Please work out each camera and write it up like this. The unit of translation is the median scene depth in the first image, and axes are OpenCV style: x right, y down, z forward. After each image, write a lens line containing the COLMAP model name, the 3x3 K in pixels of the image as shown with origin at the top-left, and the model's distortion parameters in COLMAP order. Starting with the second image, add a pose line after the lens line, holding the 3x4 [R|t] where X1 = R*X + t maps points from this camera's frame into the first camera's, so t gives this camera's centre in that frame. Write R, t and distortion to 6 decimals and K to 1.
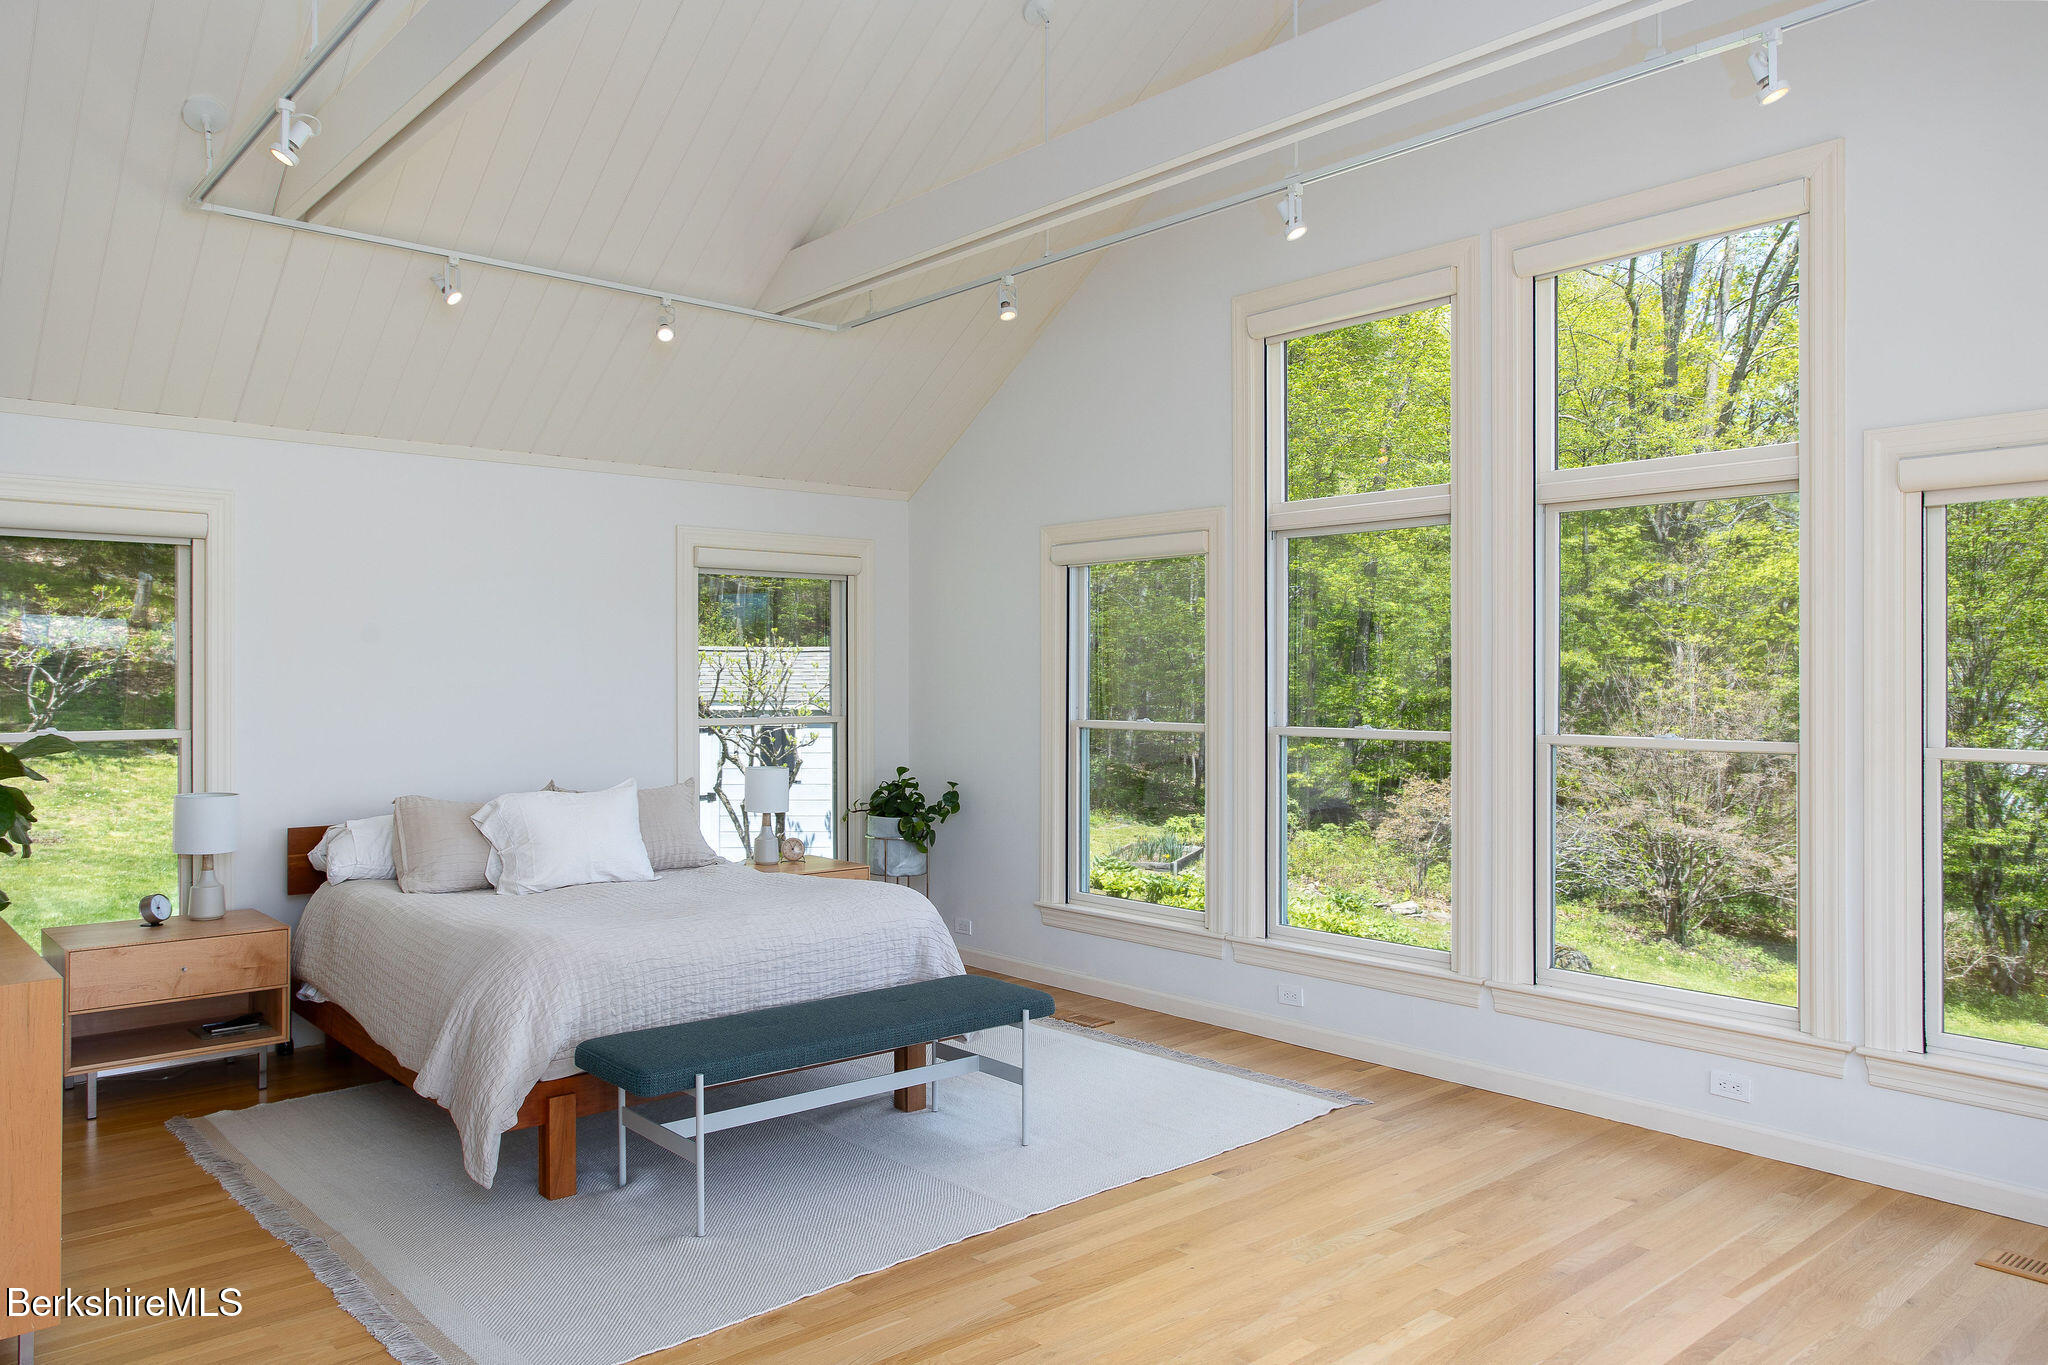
lens RADIAL K [[1418.6, 0, 1024.0], [0, 1418.6, 682.5], [0, 0, 1]] dist [-0.001607, -0.000211]
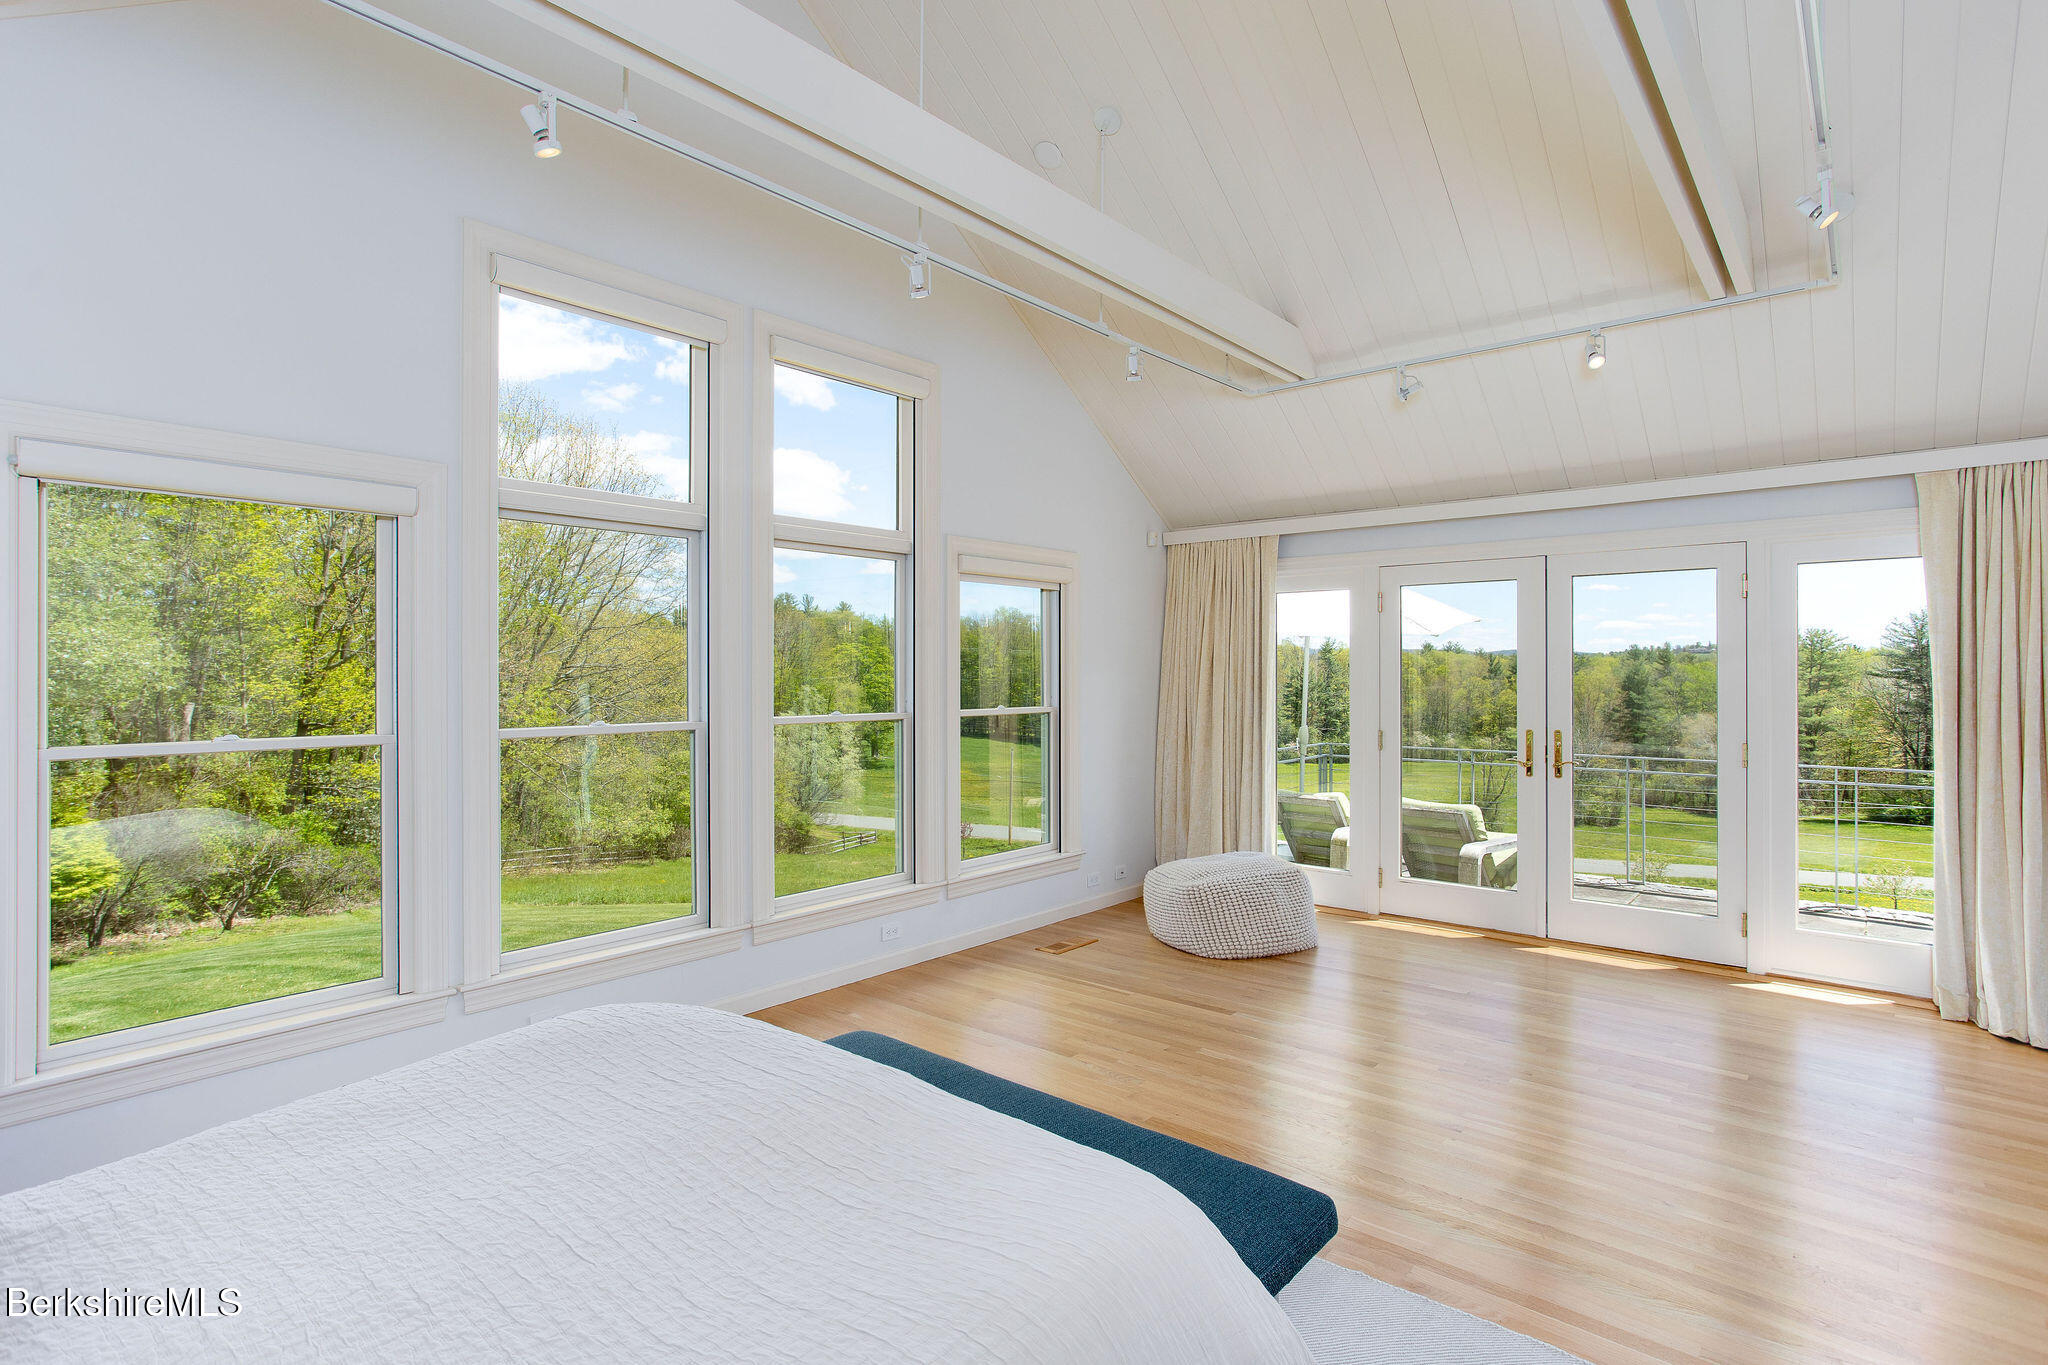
lens RADIAL K [[1015.7, 0, 1024.0], [0, 1015.7, 682.5], [0, 0, 1]] dist [0.000599, 0.000215]
pose [[-0.146922, -0.006877, 0.989124, -0.755669], [-0.003548, 0.999973, 0.006426, 0.000944], [-0.989142, -0.002565, -0.146942, 1.210930]]
